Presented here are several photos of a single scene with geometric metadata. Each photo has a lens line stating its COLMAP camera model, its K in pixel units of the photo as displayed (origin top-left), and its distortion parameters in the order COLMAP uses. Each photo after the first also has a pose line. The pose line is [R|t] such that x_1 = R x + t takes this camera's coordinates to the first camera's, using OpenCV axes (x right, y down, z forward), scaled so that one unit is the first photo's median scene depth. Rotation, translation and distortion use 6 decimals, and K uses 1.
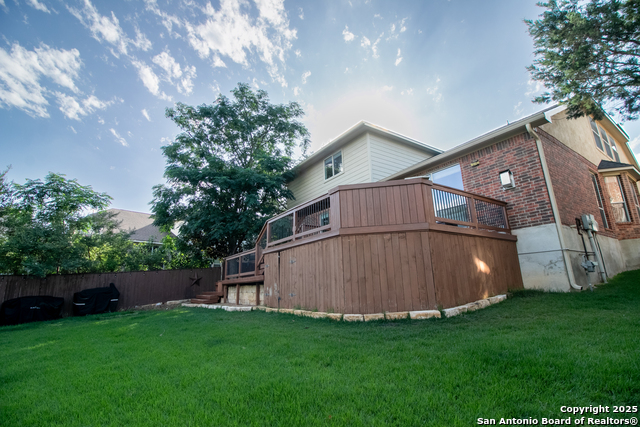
lens RADIAL K [[298.1, 0, 318.6], [0, 298.1, 210.8], [0, 0, 1]] dist [-0.010037, -0.006538]
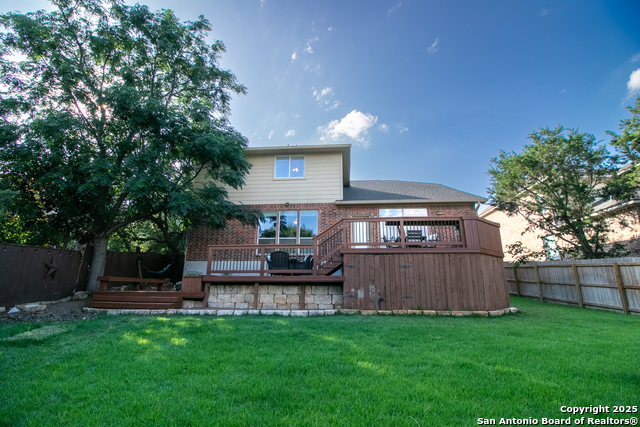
lens RADIAL K [[298.1, 0, 321.1], [0, 298.1, 213.1], [0, 0, 1]] dist [-0.010037, -0.006538]
pose [[0.636689, 0.230313, 0.735923, -0.447072], [-0.216990, 0.969303, -0.115620, 0.068347], [-0.739961, -0.086074, 0.667120, 0.202959]]
